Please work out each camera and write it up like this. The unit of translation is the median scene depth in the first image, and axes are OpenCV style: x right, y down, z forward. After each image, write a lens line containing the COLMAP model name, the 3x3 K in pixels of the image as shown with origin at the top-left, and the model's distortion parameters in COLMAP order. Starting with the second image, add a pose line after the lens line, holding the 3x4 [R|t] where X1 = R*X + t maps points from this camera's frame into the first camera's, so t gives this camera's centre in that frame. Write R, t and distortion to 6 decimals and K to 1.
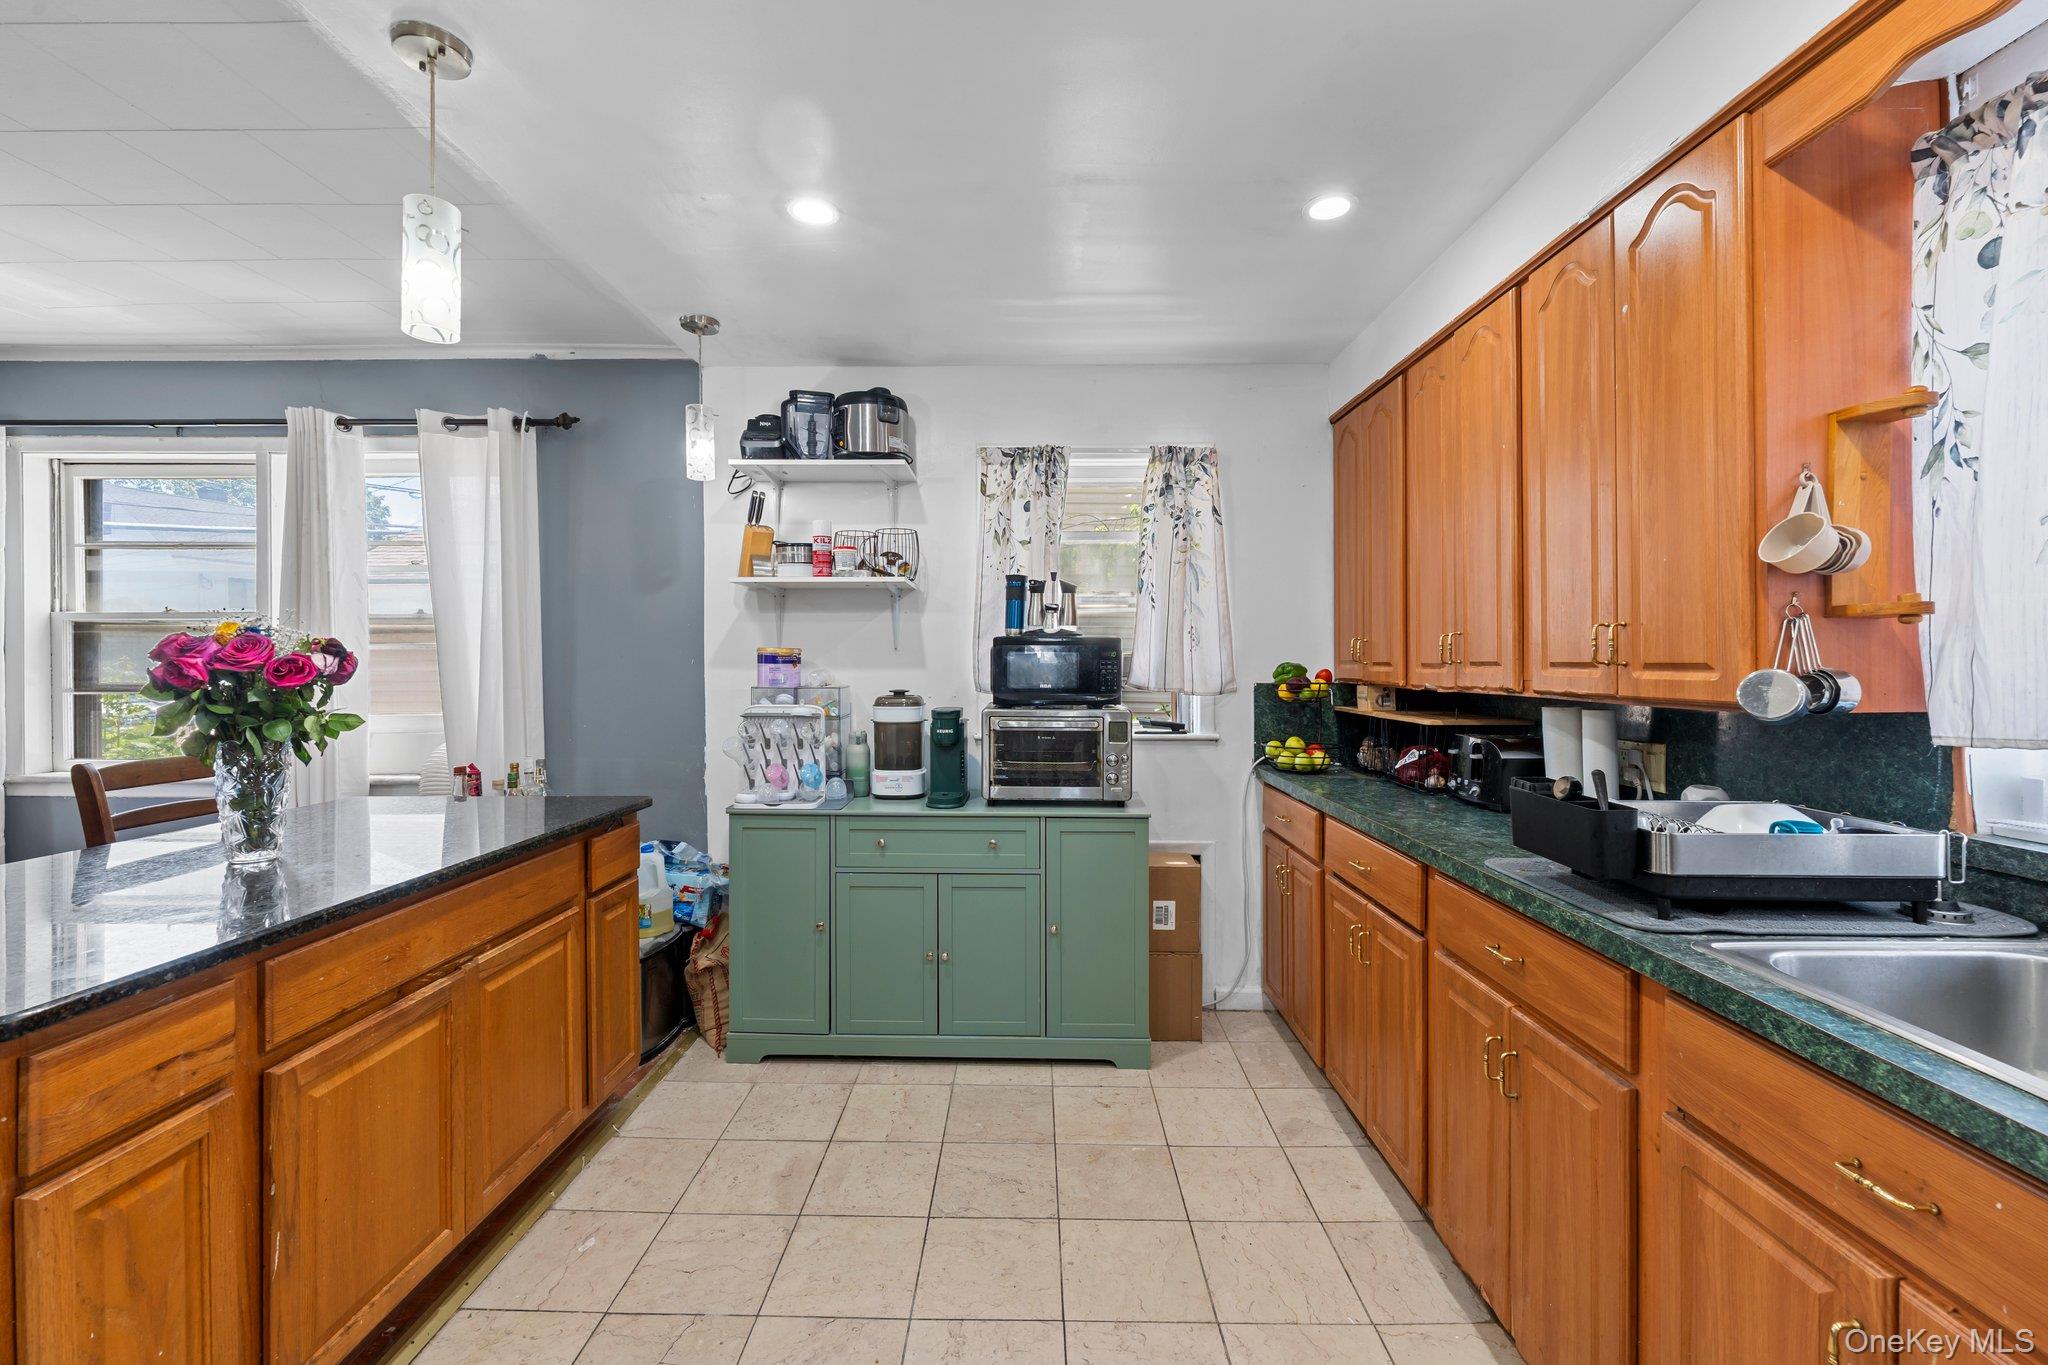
lens RADIAL K [[834.9, 0, 1022.5], [0, 834.9, 675.0], [0, 0, 1]] dist [-0.000114, 0.000188]
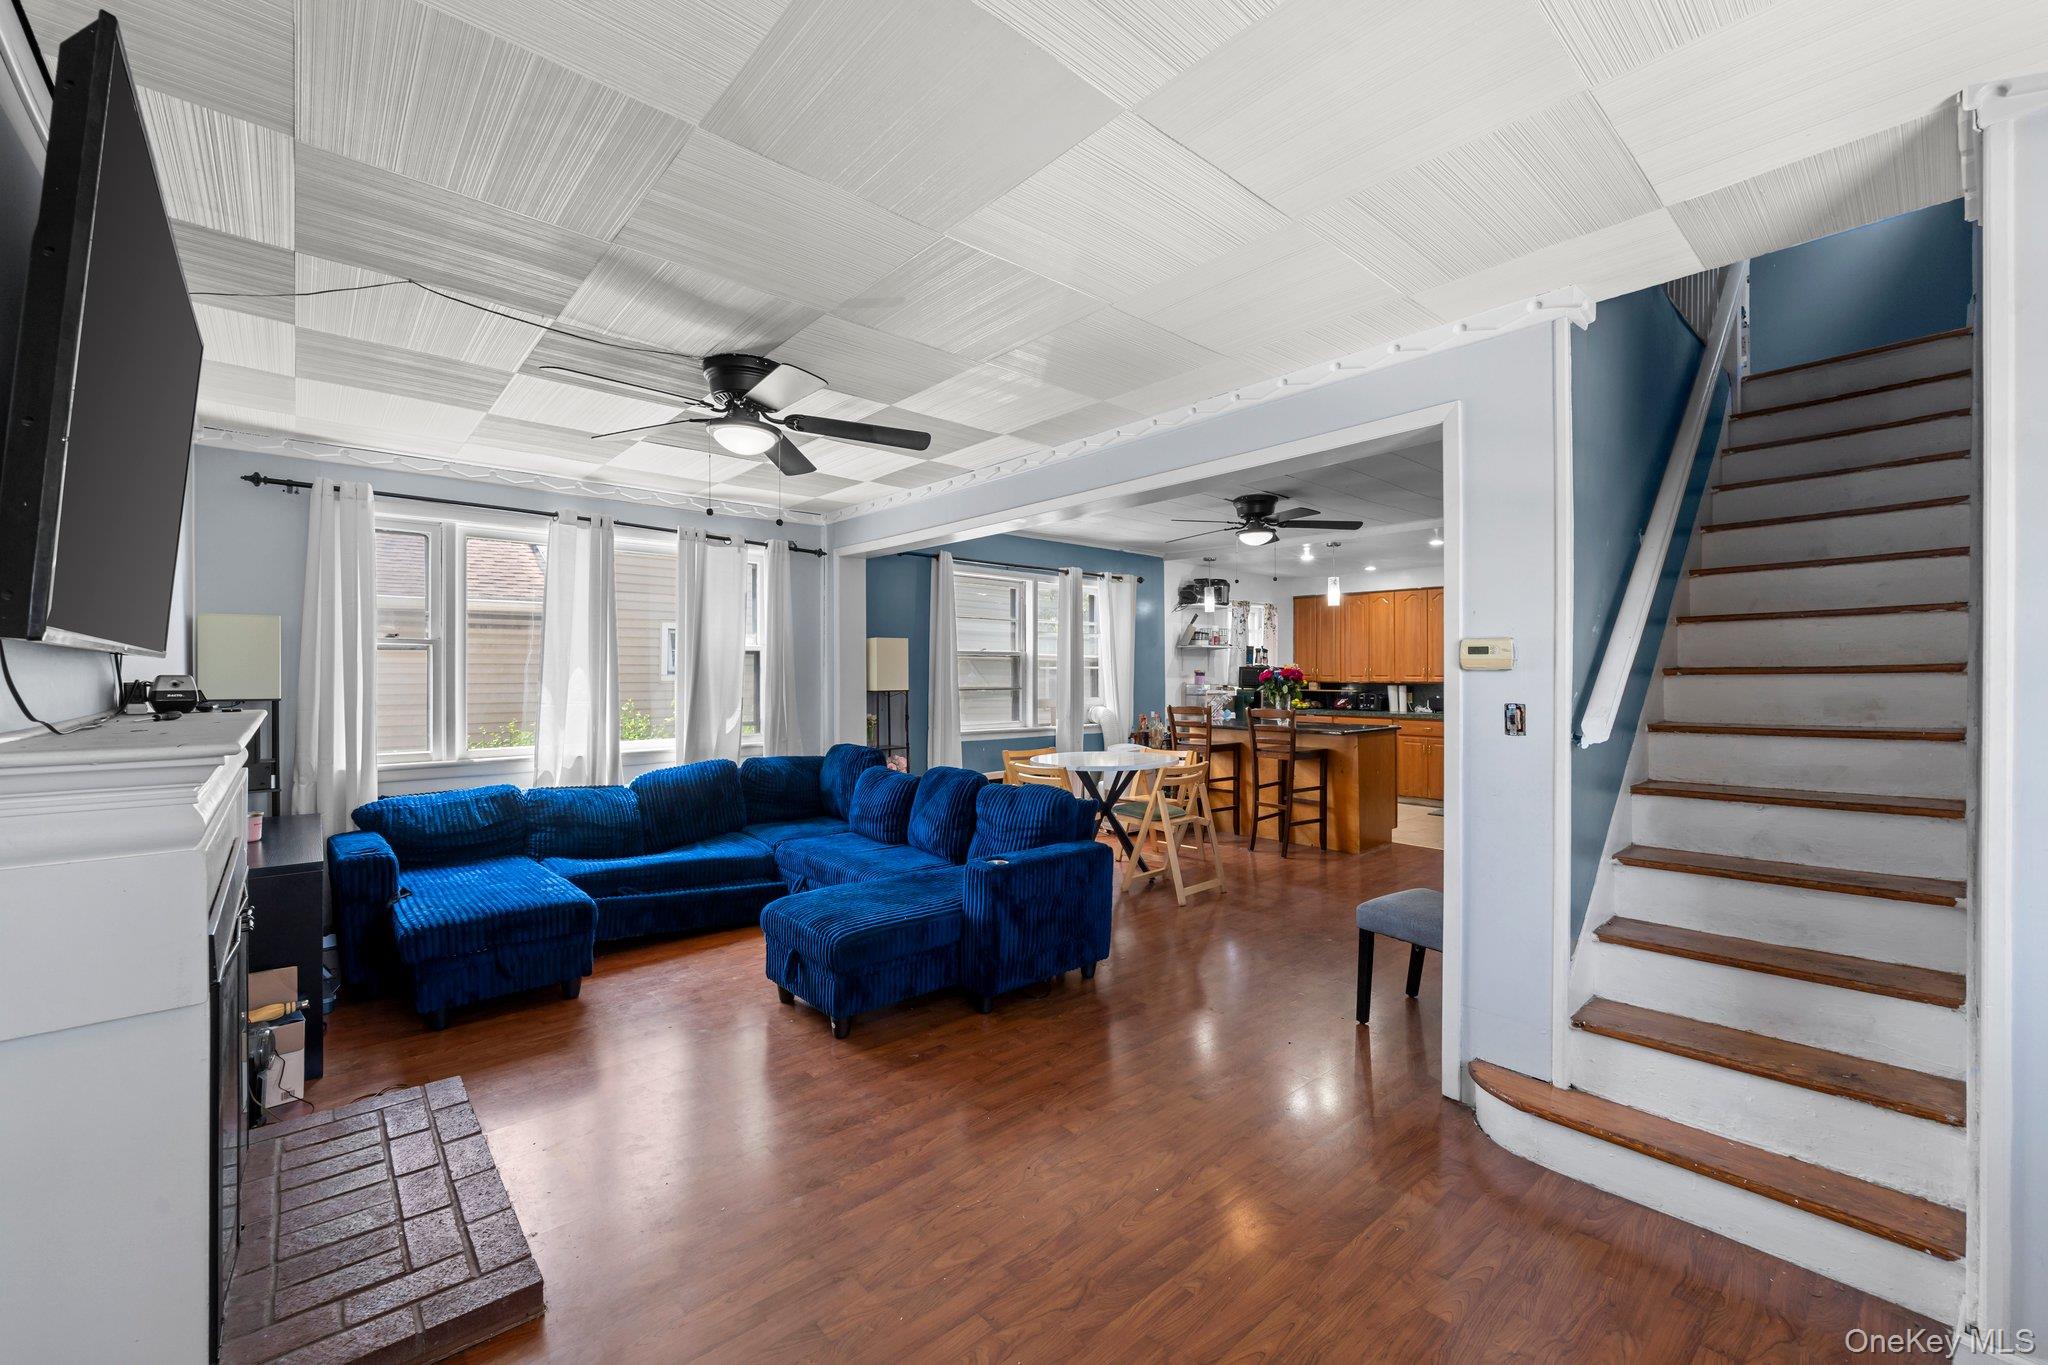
lens RADIAL K [[834.9, 0, 1023.4], [0, 834.9, 675.4], [0, 0, 1]] dist [-0.000114, 0.000188]
pose [[0.743605, -0.002451, 0.668614, -2.570370], [0.004814, 0.999987, -0.001688, -0.011930], [-0.668601, 0.004473, 0.743608, -0.664429]]
